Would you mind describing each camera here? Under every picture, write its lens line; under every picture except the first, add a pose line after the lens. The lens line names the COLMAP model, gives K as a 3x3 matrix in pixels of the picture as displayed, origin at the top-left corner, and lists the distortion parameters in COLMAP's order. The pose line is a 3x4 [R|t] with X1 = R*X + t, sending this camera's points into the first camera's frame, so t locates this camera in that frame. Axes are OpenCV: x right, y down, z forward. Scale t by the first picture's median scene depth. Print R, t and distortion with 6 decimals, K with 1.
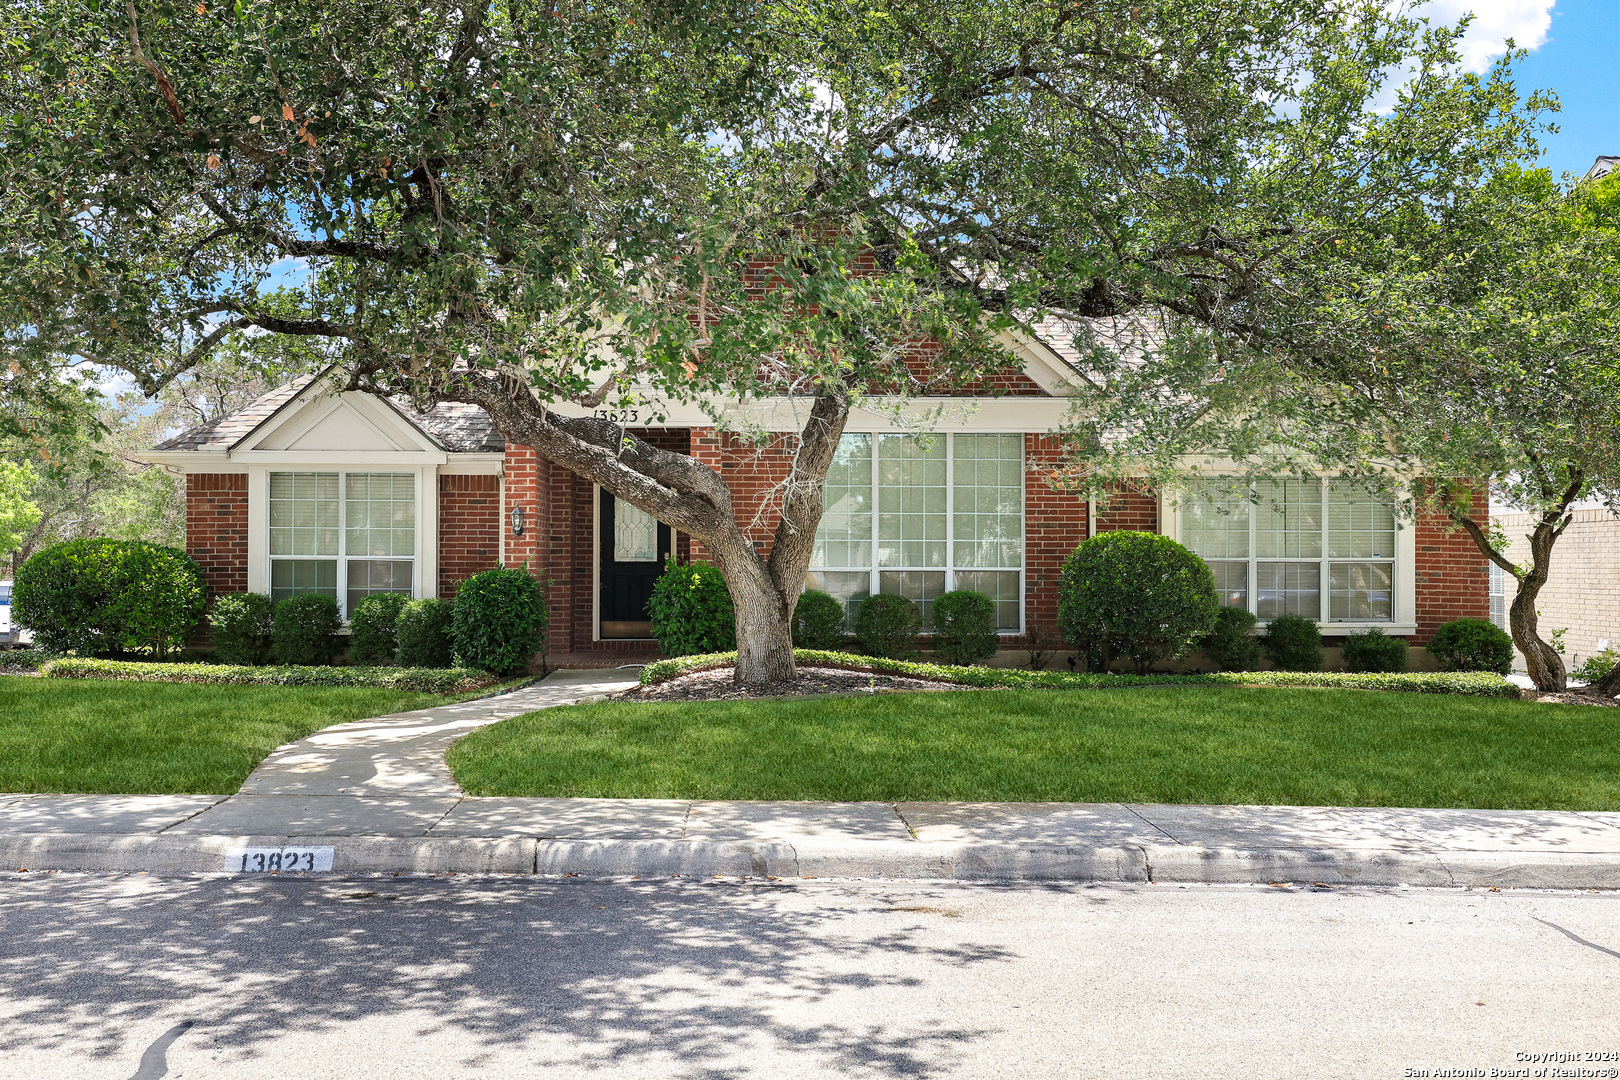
lens RADIAL K [[1360.6, 0, 809.6], [0, 1360.6, 543.6], [0, 0, 1]] dist [0.018941, 0.000473]
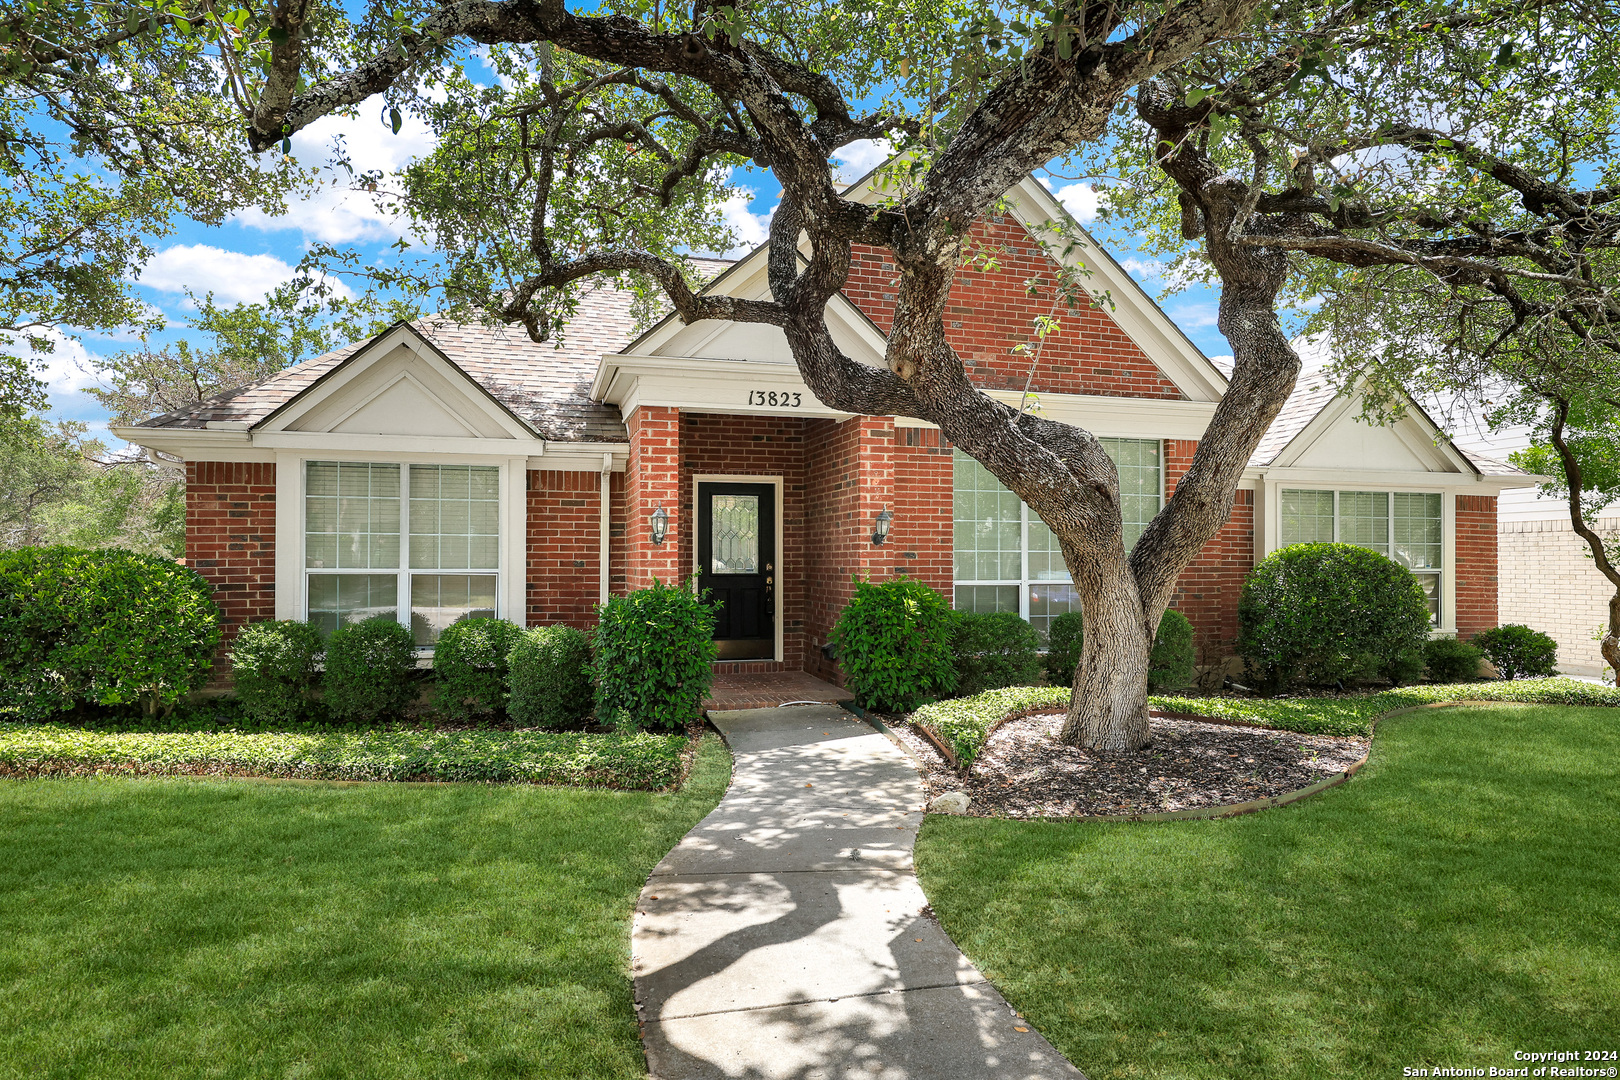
lens RADIAL K [[926.9, 0, 810.3], [0, 926.9, 549.0], [0, 0, 1]] dist [-0.014212, 0.001089]
pose [[0.976075, 0.002575, 0.217419, -0.230064], [-0.002264, 0.999996, -0.001678, -0.002367], [-0.217422, 0.001145, 0.976077, 0.427477]]
